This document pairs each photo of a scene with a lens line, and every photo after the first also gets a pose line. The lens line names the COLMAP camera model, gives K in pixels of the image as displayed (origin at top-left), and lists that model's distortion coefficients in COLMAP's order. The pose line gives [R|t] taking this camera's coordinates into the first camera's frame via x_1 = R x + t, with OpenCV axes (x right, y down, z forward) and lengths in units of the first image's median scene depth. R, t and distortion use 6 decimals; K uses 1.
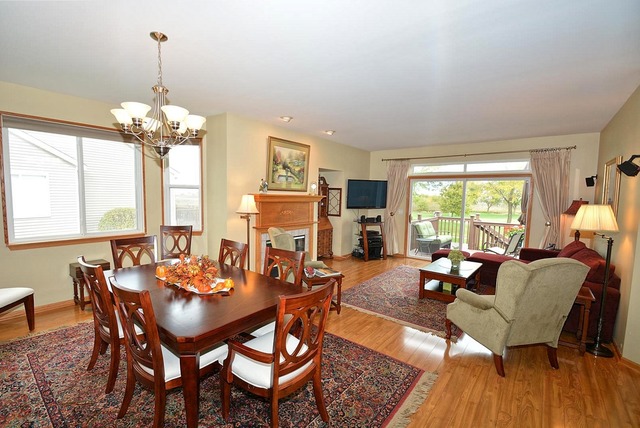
lens RADIAL K [[285.5, 0, 306.5], [0, 285.5, 220.1], [0, 0, 1]] dist [0.000820, -0.000046]
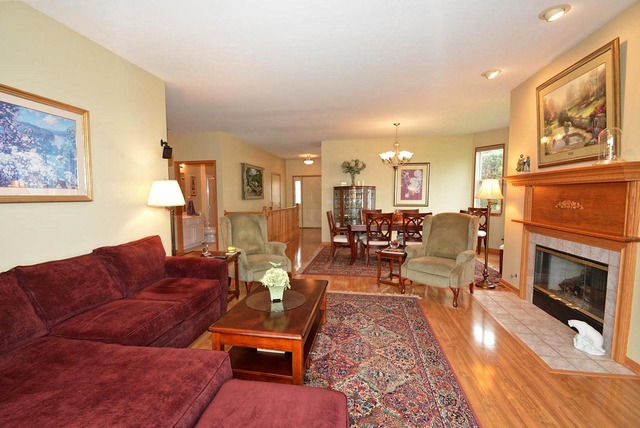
lens RADIAL K [[289.7, 0, 307.4], [0, 289.7, 219.2], [0, 0, 1]] dist [0.012001, -0.015853]
pose [[-0.876761, 0.025235, -0.480263, 0.514534], [-0.052440, 0.987652, 0.147629, -0.045797], [0.478058, 0.154620, -0.864611, 1.044177]]
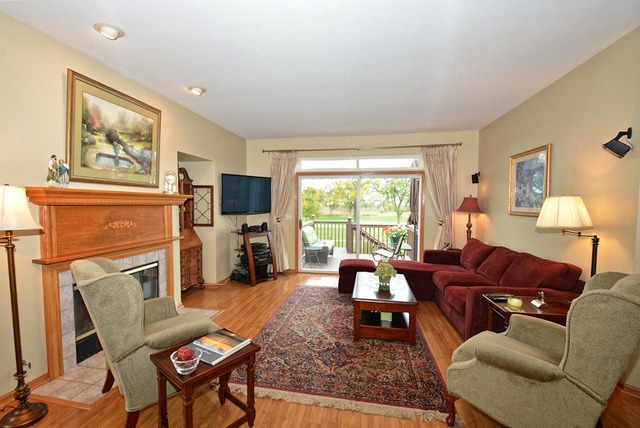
lens RADIAL K [[289.7, 0, 307.4], [0, 289.7, 219.2], [0, 0, 1]] dist [0.012001, -0.015853]
pose [[0.879545, -0.042186, 0.473941, -0.013948], [0.055866, 0.998328, -0.014814, -0.007570], [-0.472524, 0.039507, 0.880432, 0.292233]]
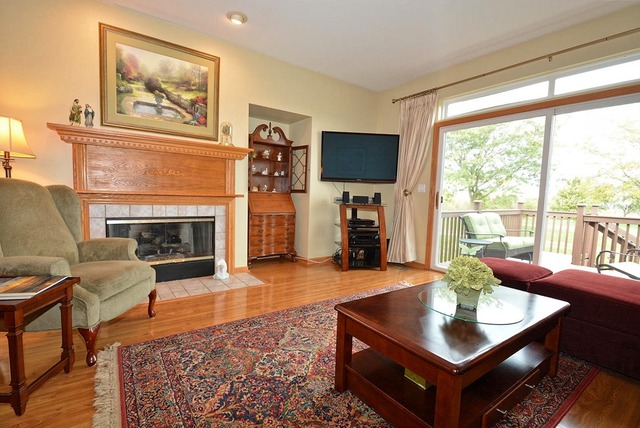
lens RADIAL K [[289.7, 0, 307.4], [0, 289.7, 219.2], [0, 0, 1]] dist [0.012001, -0.015853]
pose [[0.963324, 0.032296, -0.266389, 0.305684], [-0.035406, 0.999349, -0.006879, 0.050227], [0.265994, 0.016058, 0.963841, 0.442445]]
